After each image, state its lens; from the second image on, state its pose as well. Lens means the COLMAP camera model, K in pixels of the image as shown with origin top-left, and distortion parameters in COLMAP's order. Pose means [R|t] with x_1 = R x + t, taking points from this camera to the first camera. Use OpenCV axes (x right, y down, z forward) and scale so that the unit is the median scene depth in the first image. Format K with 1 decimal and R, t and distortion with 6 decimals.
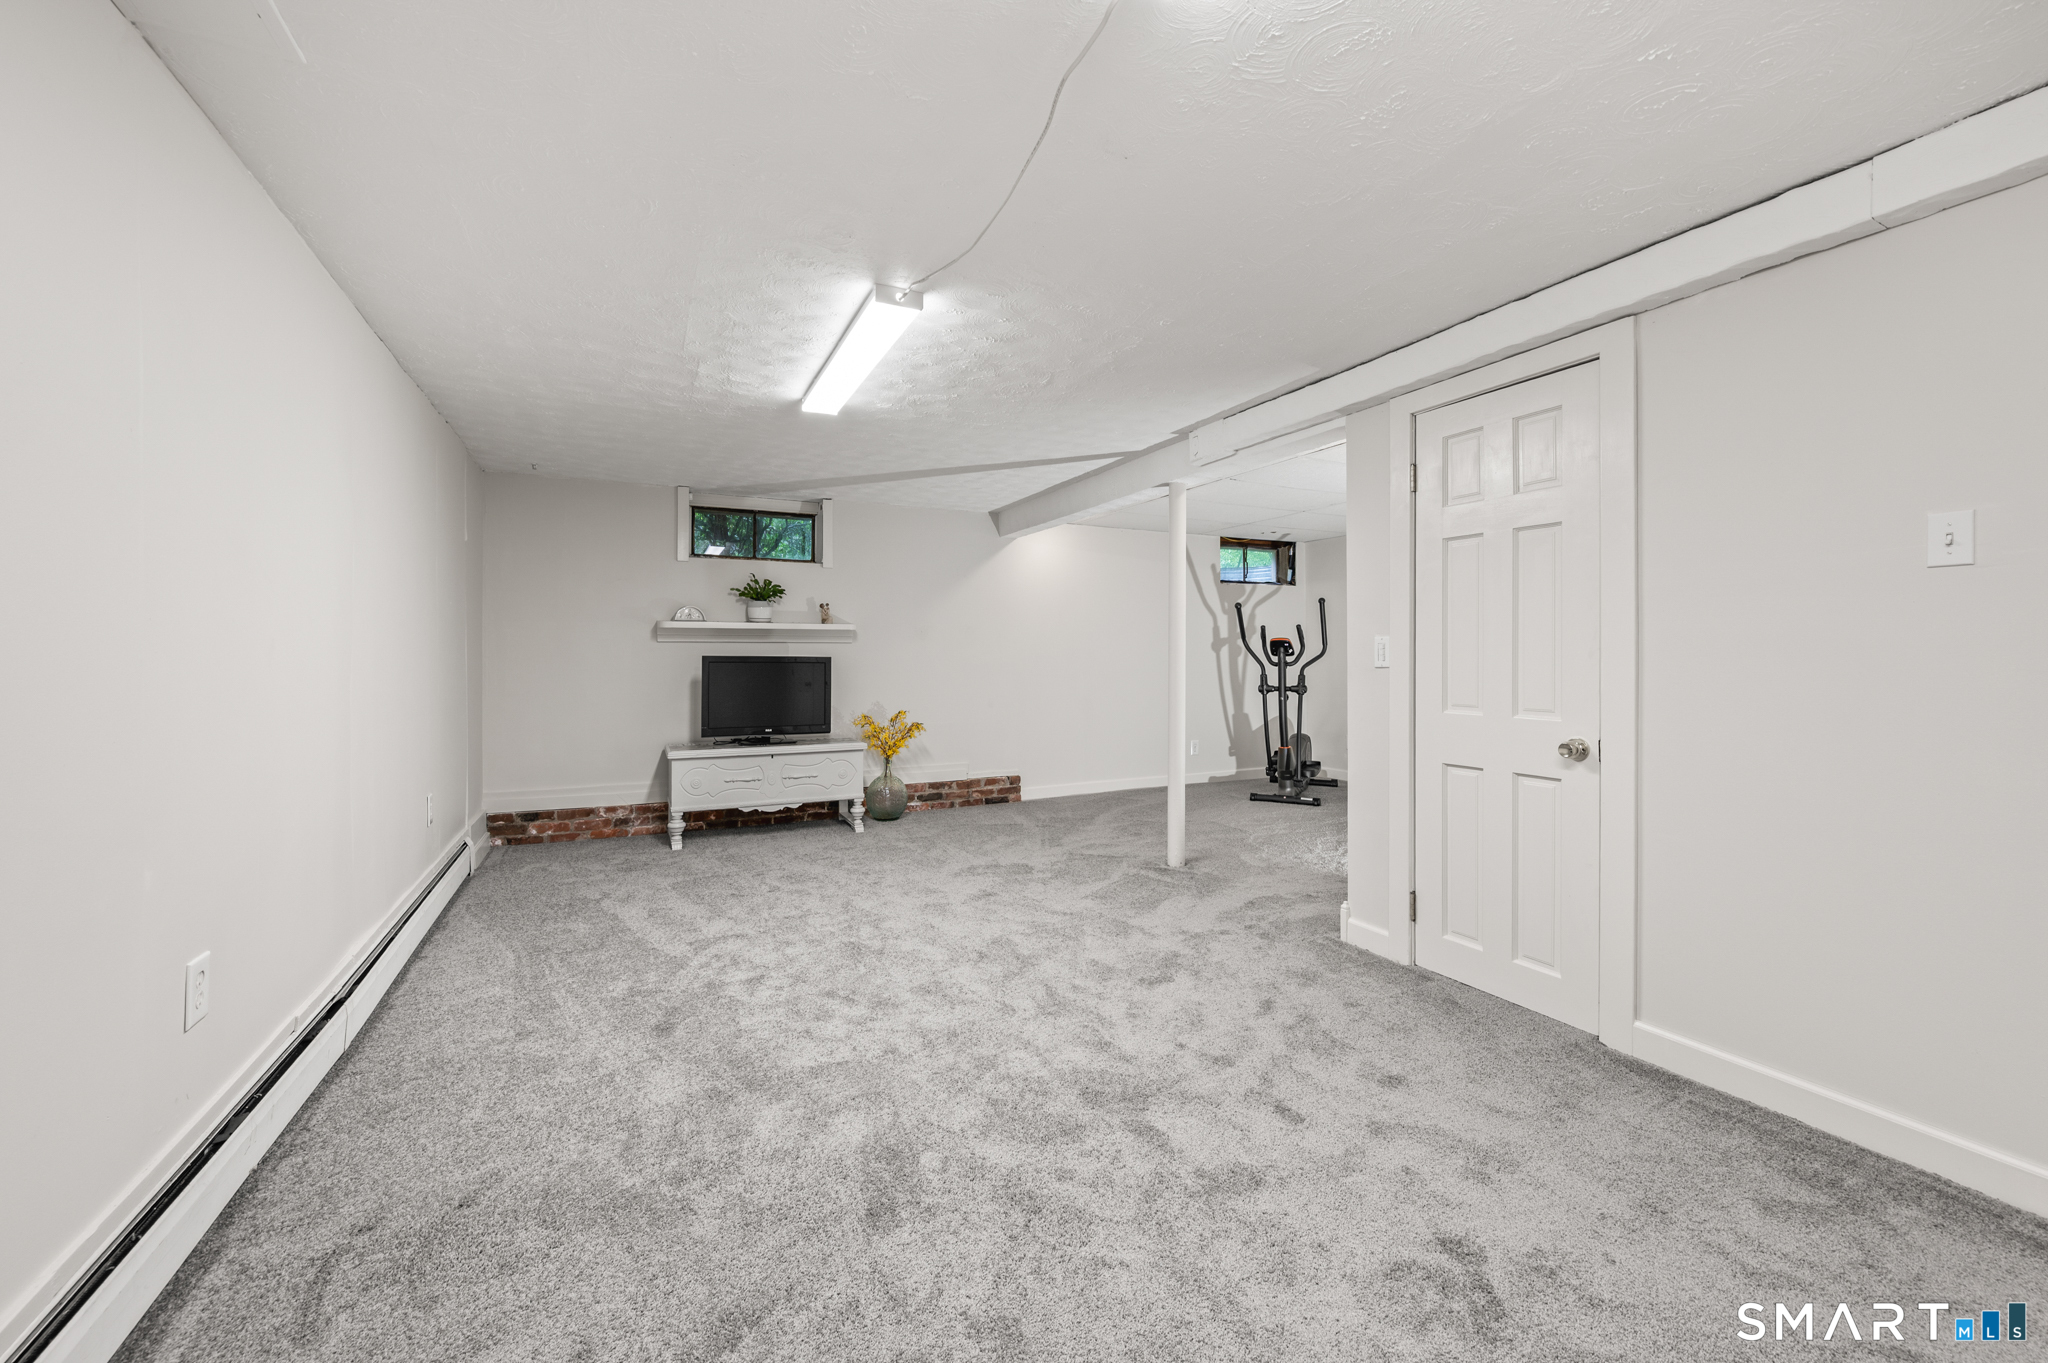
lens RADIAL K [[818.2, 0, 1034.7], [0, 818.2, 667.7], [0, 0, 1]] dist [-0.001148, -0.000618]
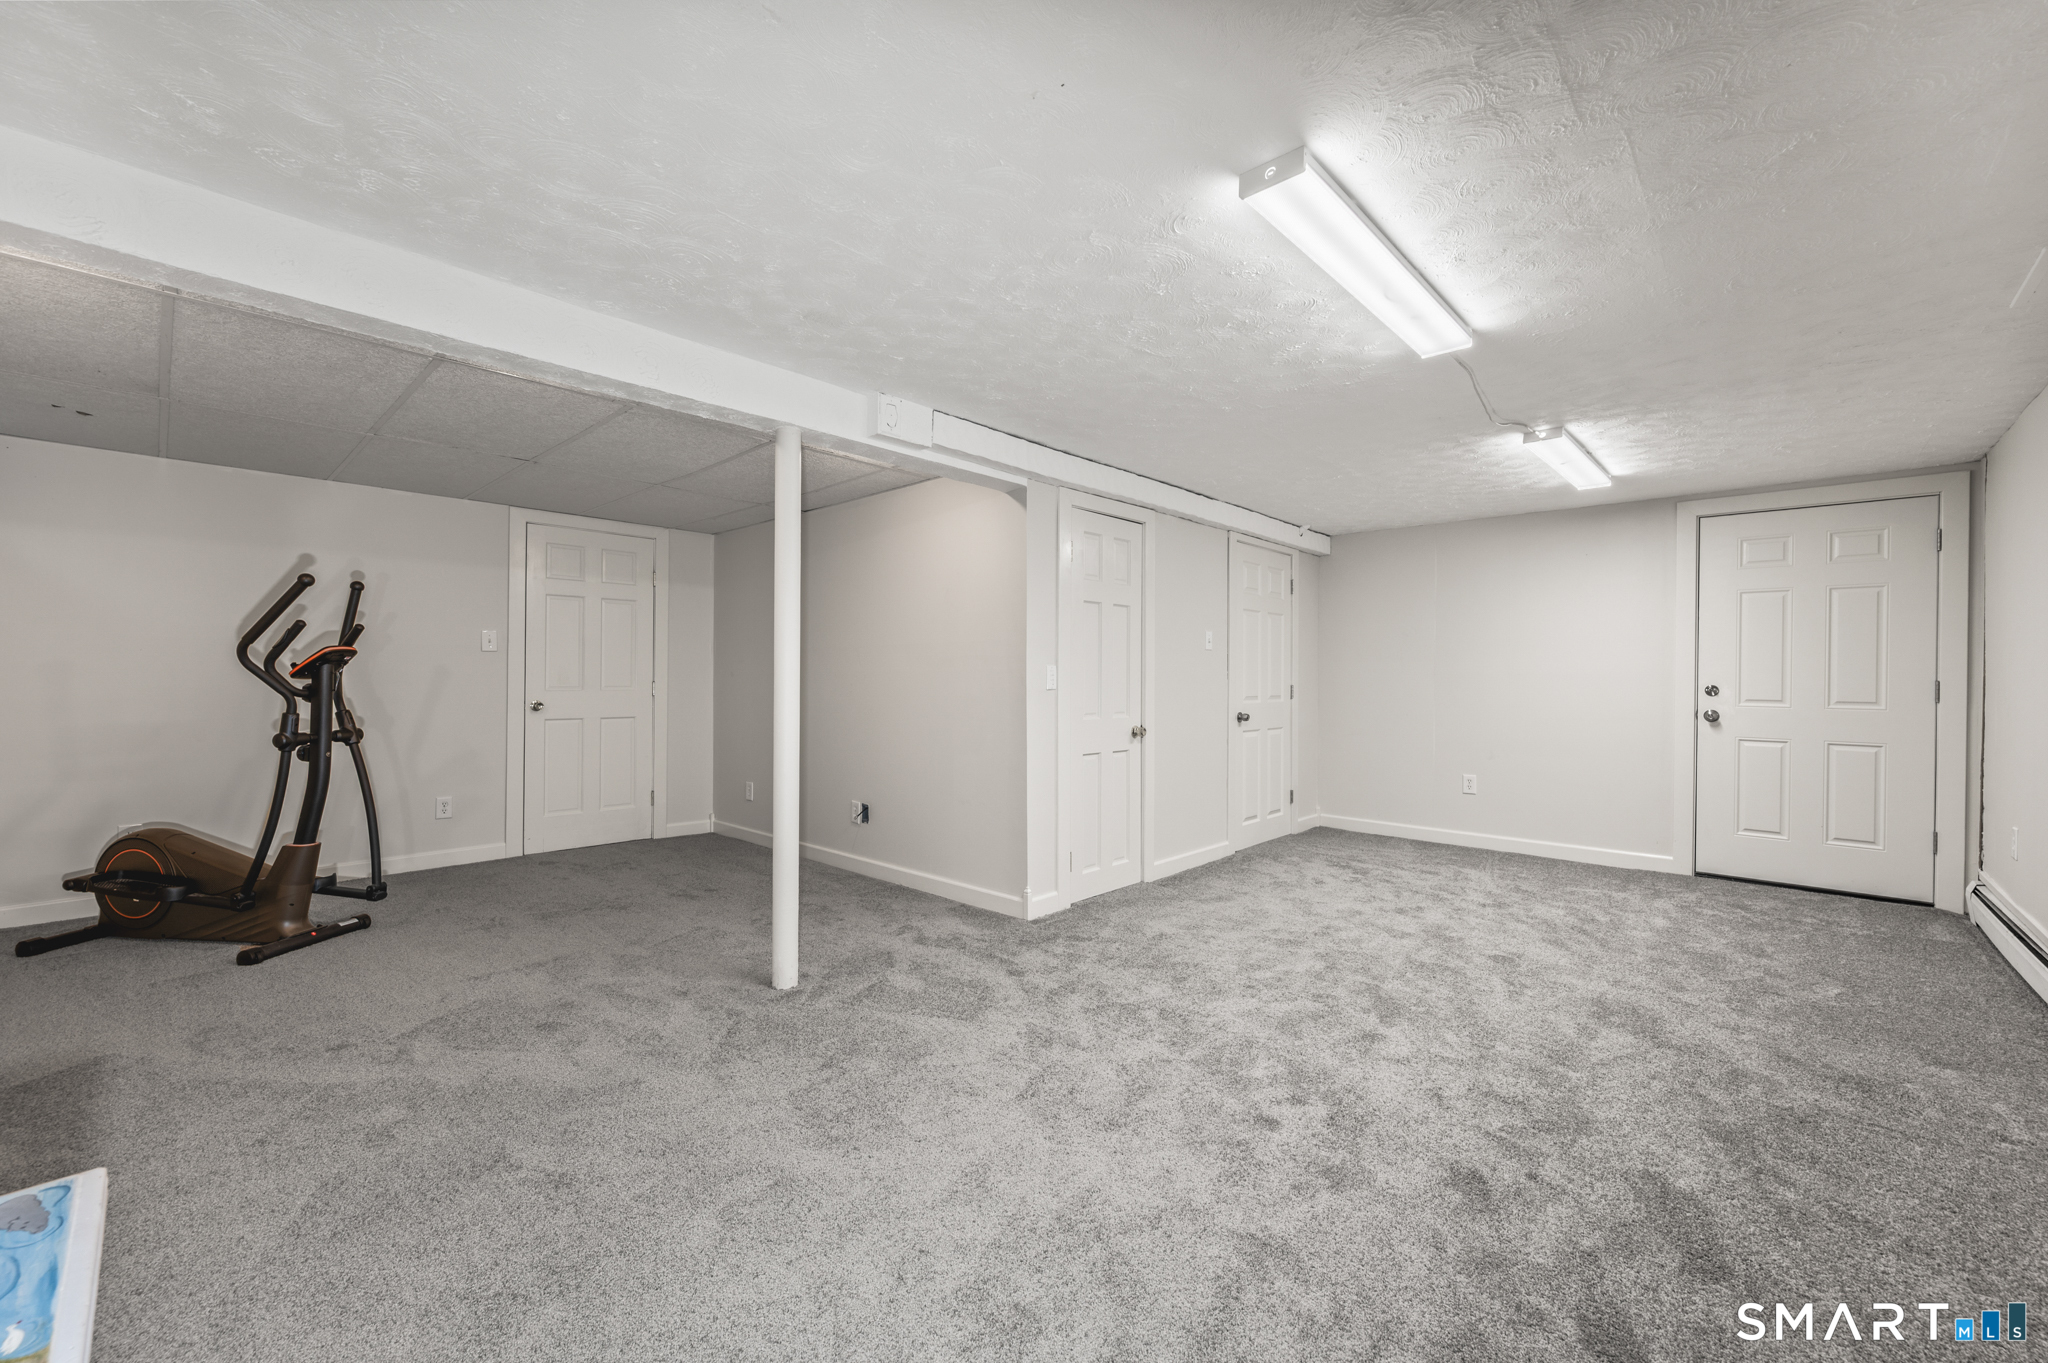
lens RADIAL K [[818.2, 0, 1036.9], [0, 818.2, 678.7], [0, 0, 1]] dist [-0.001148, -0.000618]
pose [[-0.327594, -0.004411, 0.944808, -0.965806], [0.006872, 0.999952, 0.007051, -0.035674], [-0.944794, 0.008802, -0.327547, 1.757739]]
